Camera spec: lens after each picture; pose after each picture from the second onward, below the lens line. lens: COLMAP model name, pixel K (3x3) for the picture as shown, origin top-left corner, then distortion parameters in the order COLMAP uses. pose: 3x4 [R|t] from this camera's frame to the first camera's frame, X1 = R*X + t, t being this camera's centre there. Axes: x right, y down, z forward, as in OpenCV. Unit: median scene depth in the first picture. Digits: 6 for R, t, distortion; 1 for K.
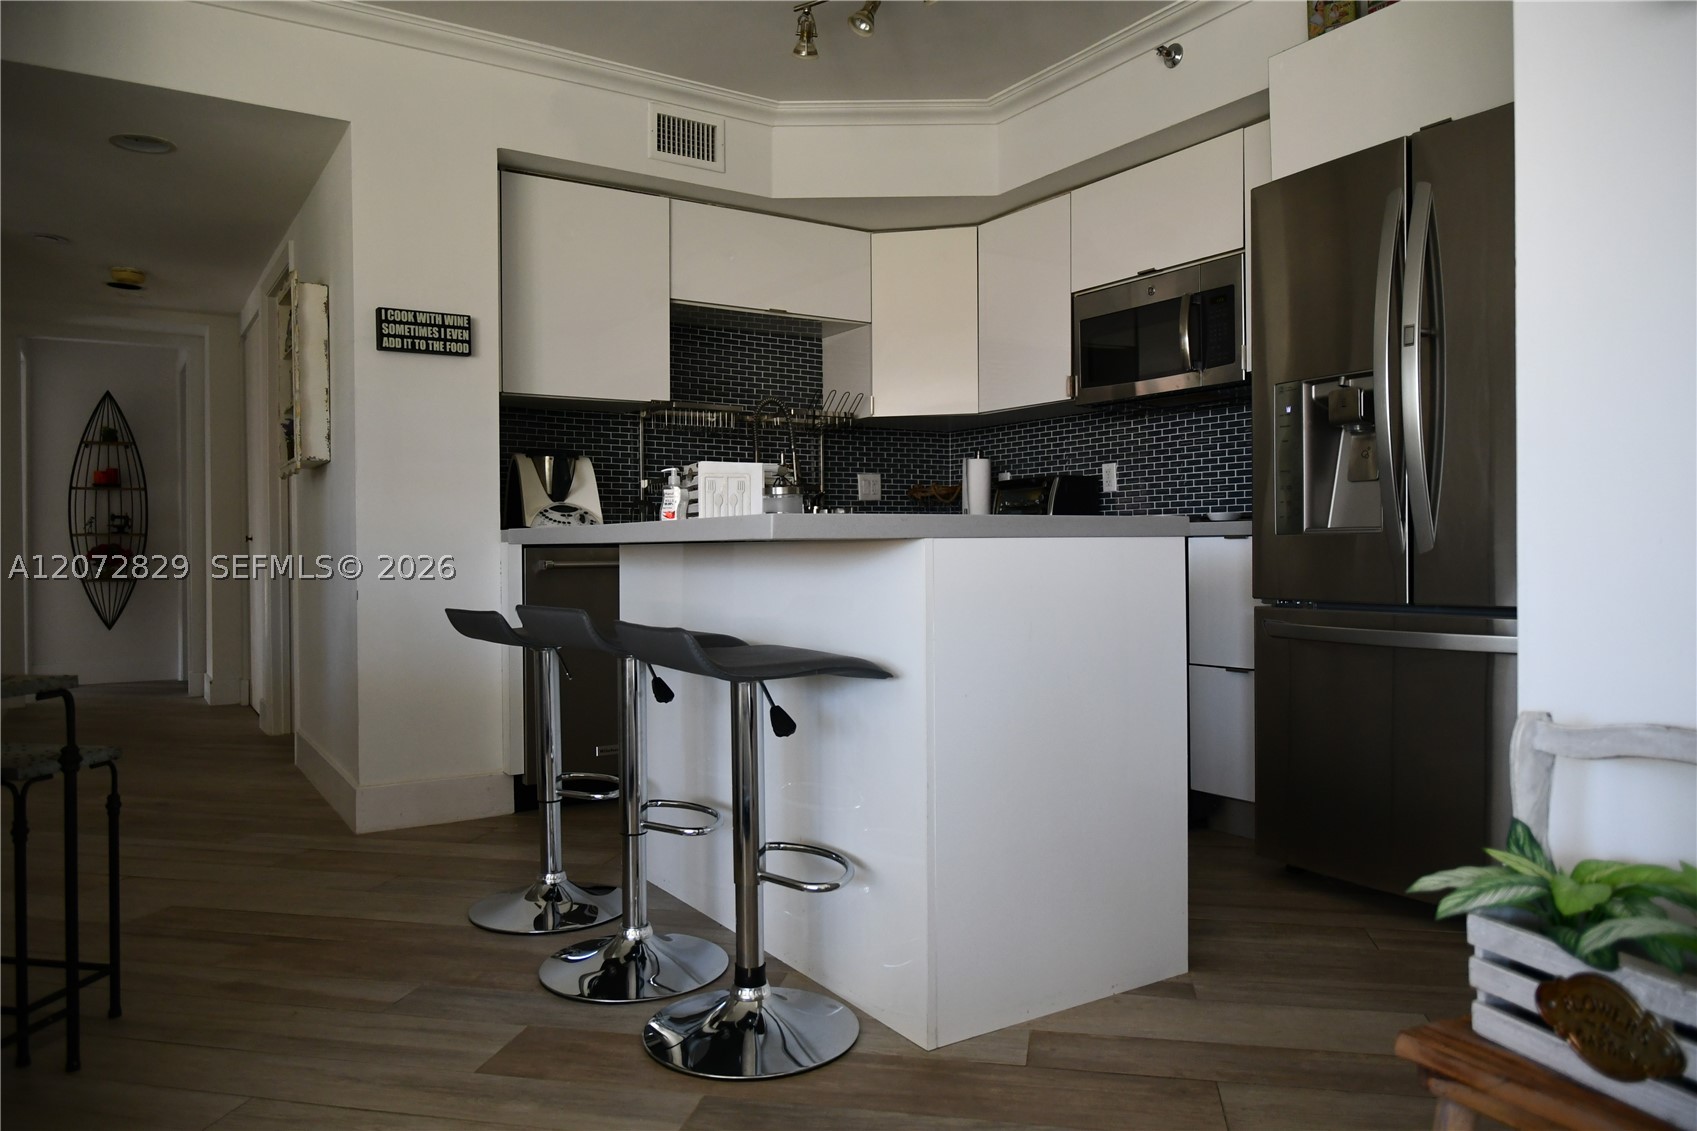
lens RADIAL K [[1159.7, 0, 844.3], [0, 1159.7, 564.5], [0, 0, 1]] dist [-0.001487, -0.006153]
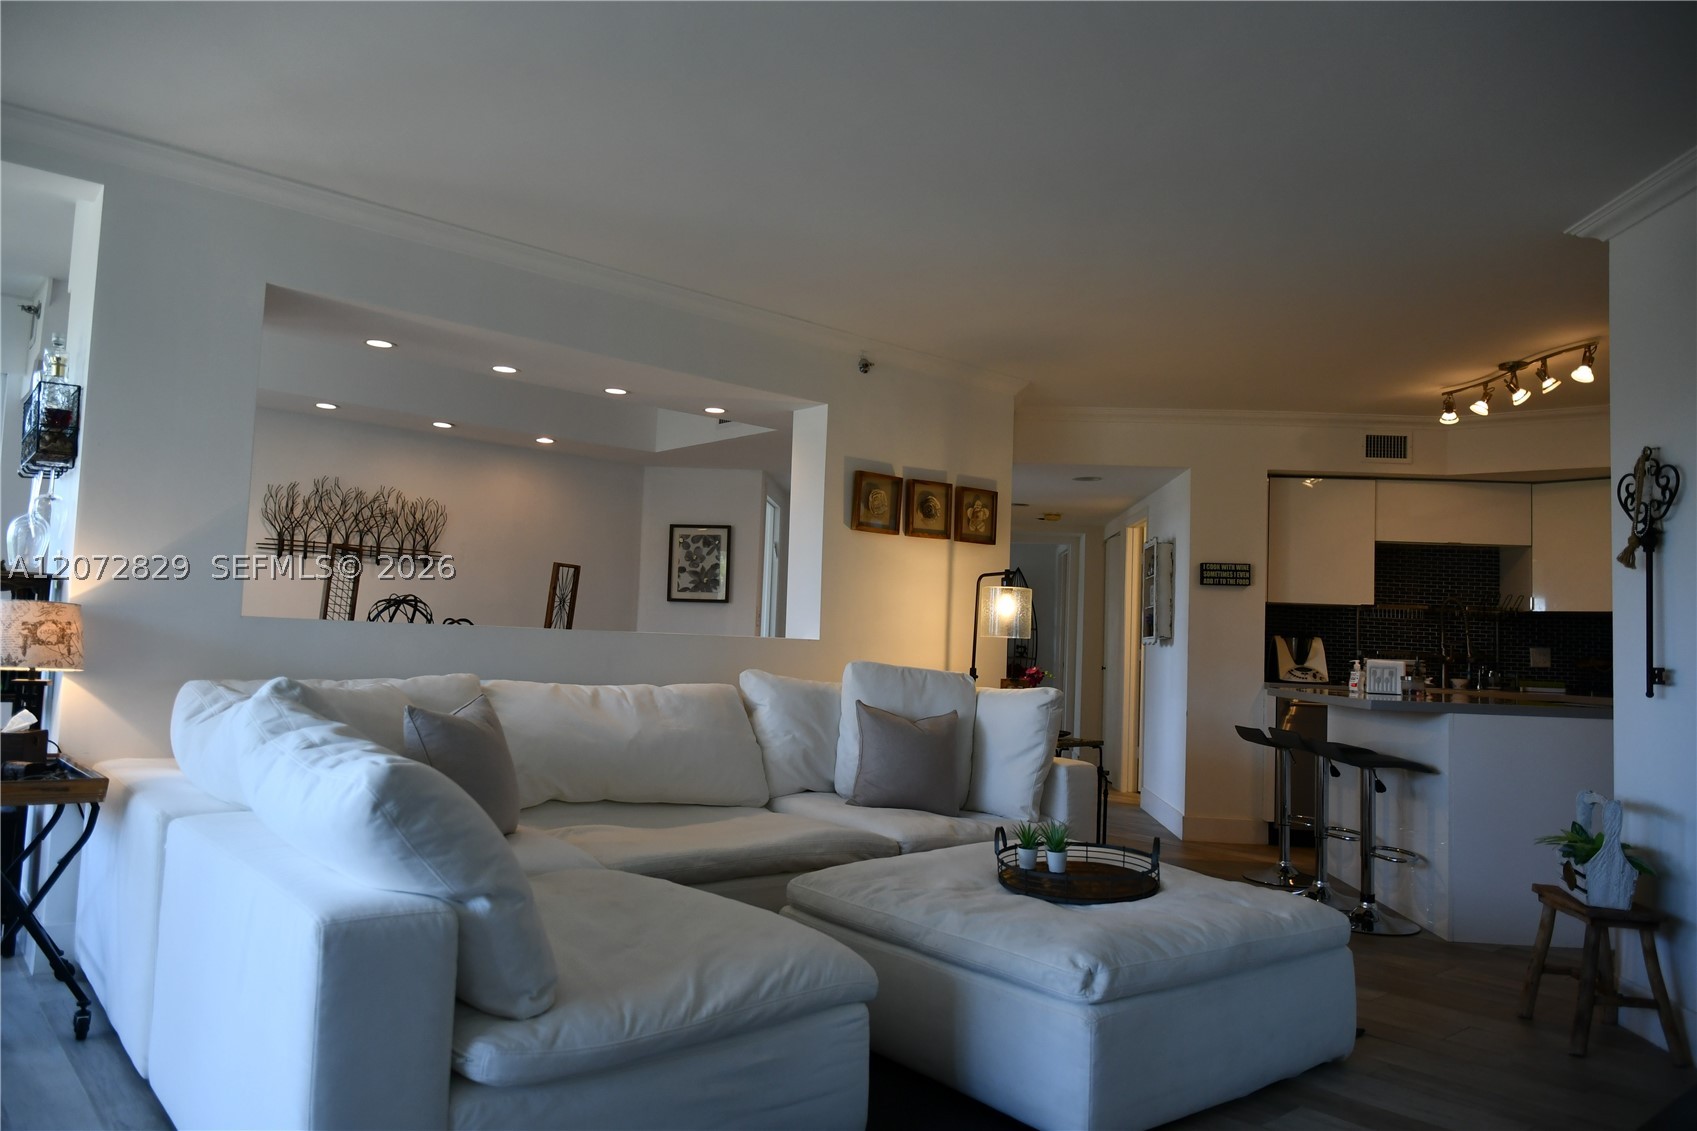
lens RADIAL K [[1159.7, 0, 844.3], [0, 1159.7, 564.5], [0, 0, 1]] dist [-0.001487, -0.006153]
pose [[0.800655, -0.002954, -0.599119, 0.244218], [-0.052368, 0.995815, -0.074895, -0.040713], [0.596833, 0.091340, 0.797149, -0.788028]]
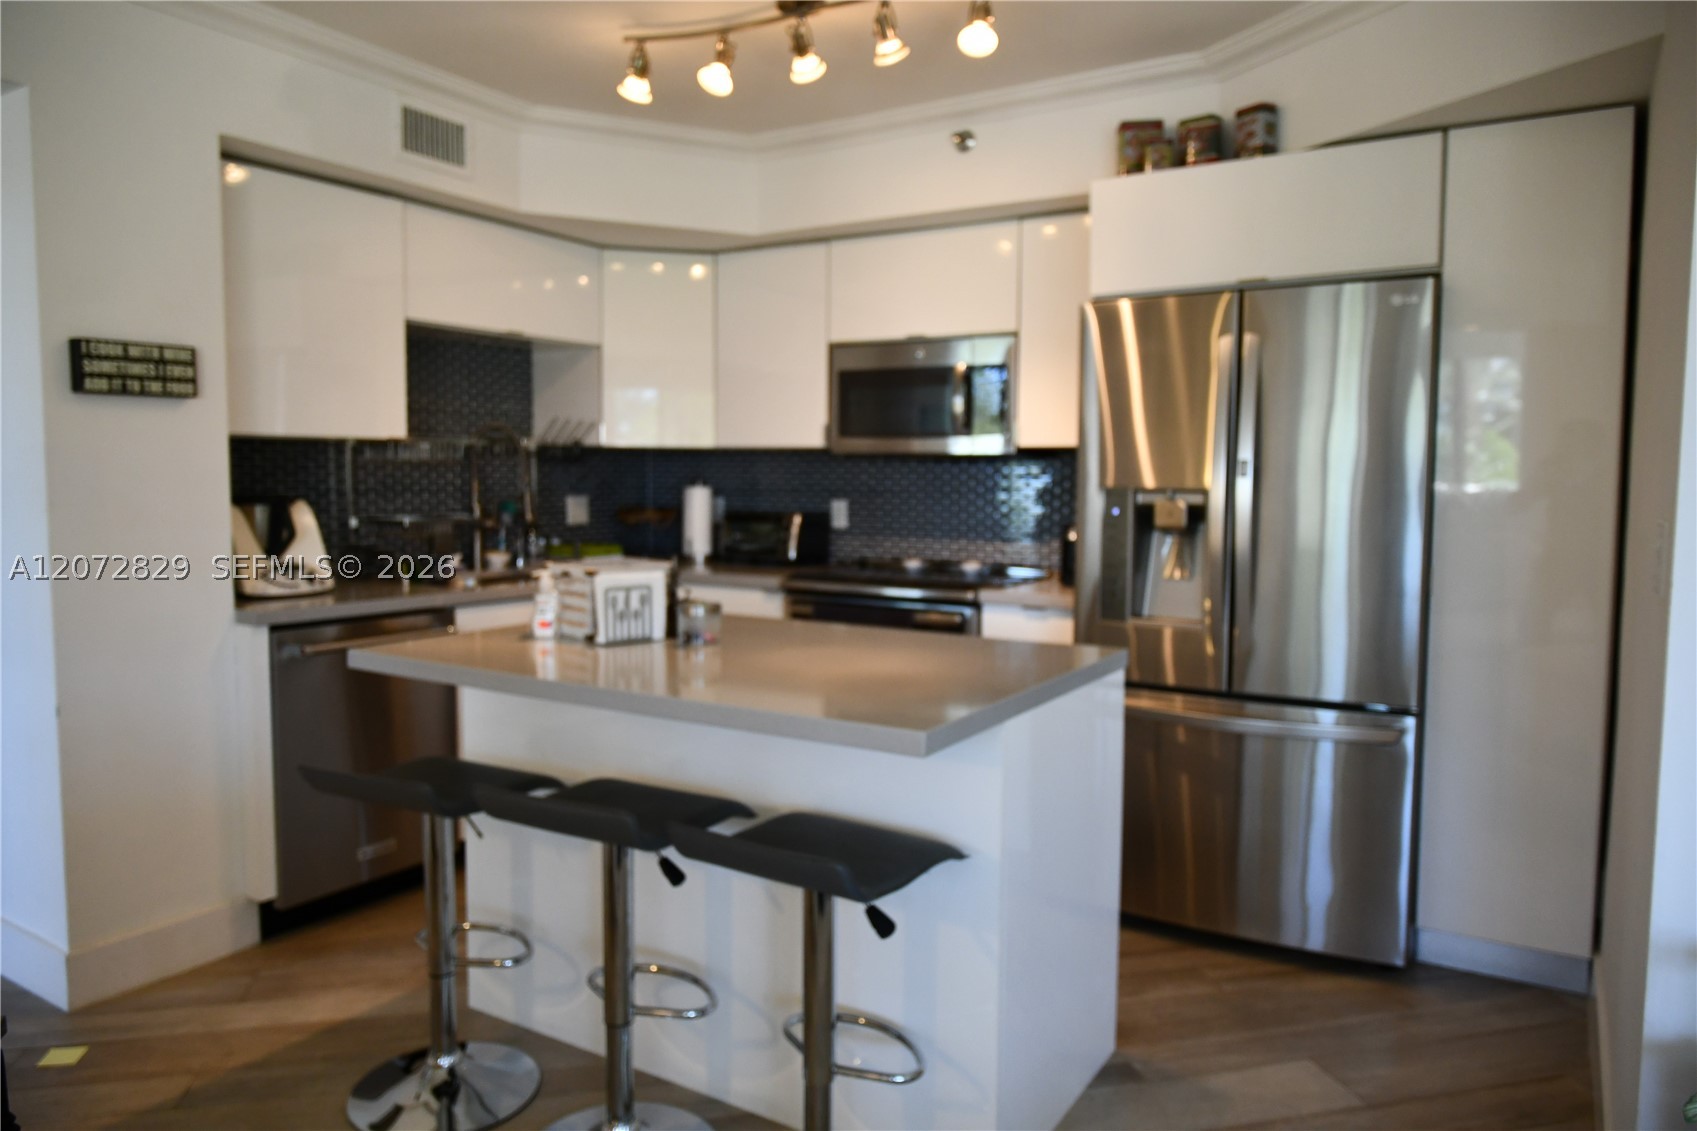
lens RADIAL K [[1145.7, 0, 846.4], [0, 1145.7, 560.7], [0, 0, 1]] dist [-0.005564, -0.001230]
pose [[0.902709, -0.019727, 0.429799, -0.242897], [-0.007311, 0.998101, 0.061165, -0.112240], [-0.430189, -0.058356, 0.900850, 0.082537]]
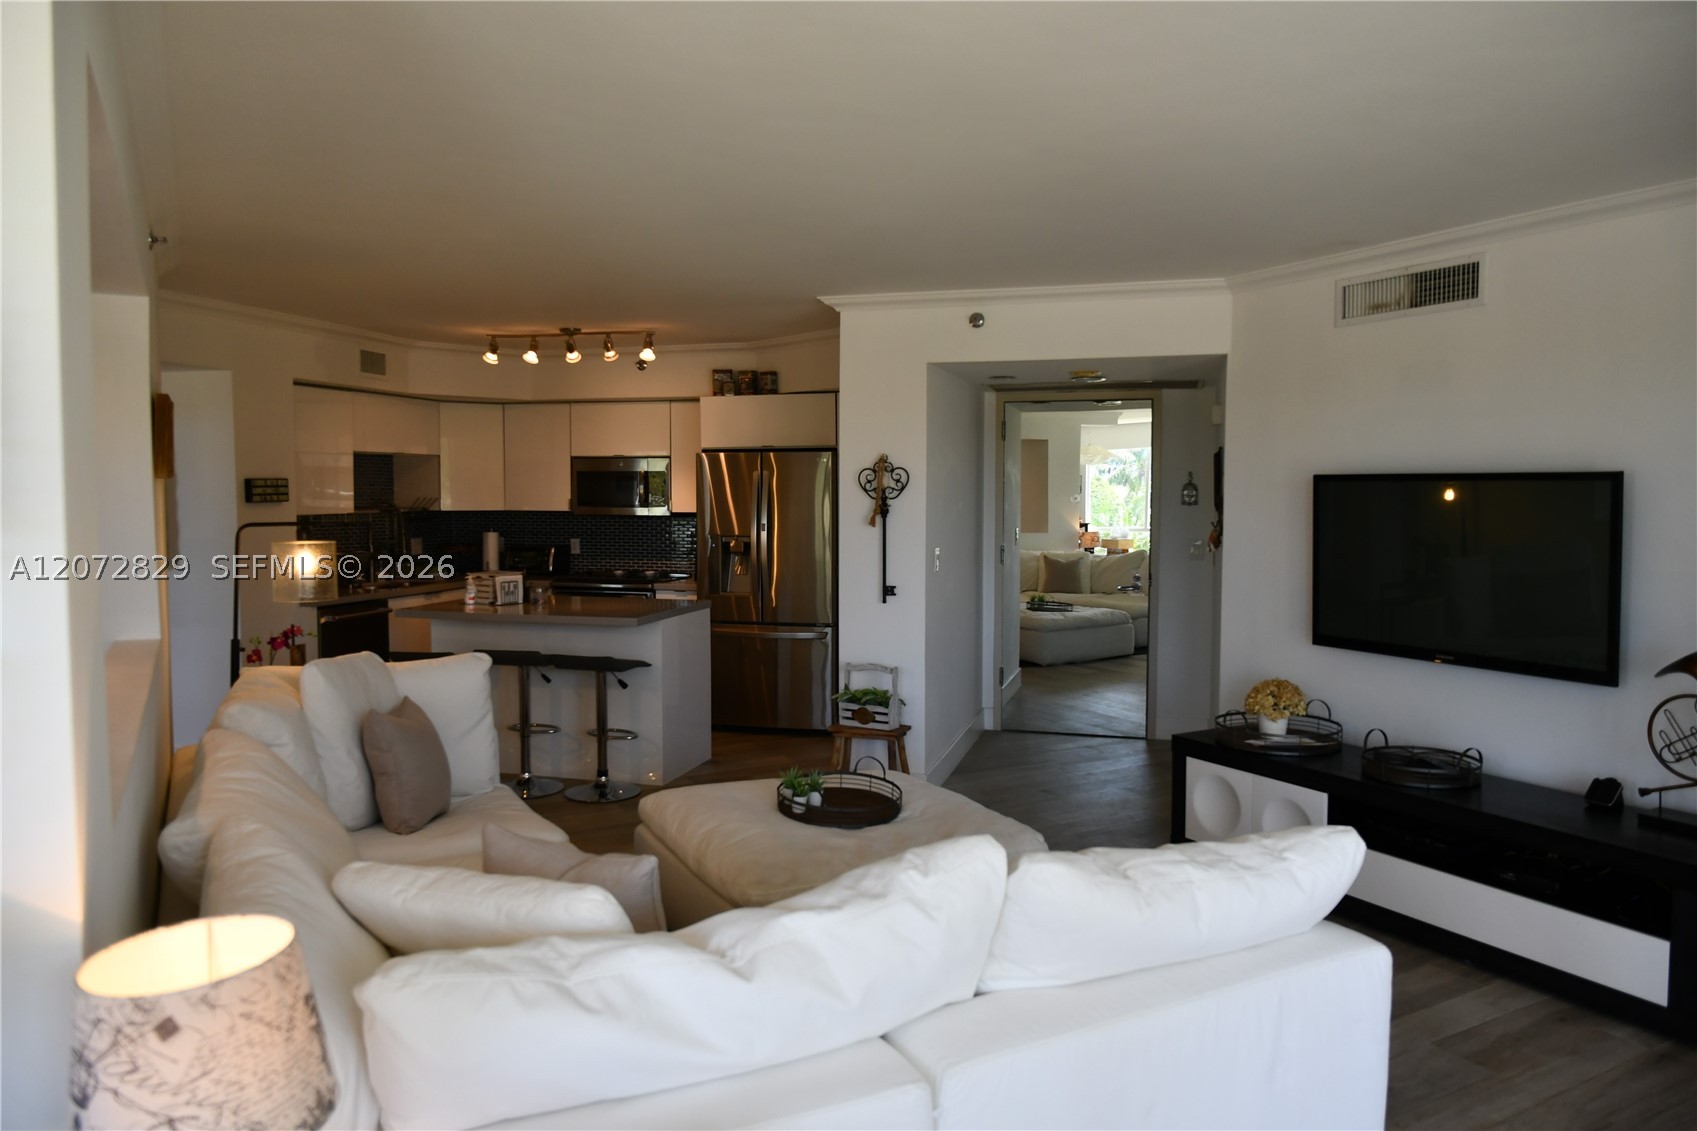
lens RADIAL K [[1159.7, 0, 844.3], [0, 1159.7, 564.5], [0, 0, 1]] dist [-0.001487, -0.006153]
pose [[0.751699, -0.033556, 0.658652, -0.792755], [0.002158, 0.998825, 0.048424, -0.157987], [-0.659503, -0.034979, 0.750888, -0.807496]]
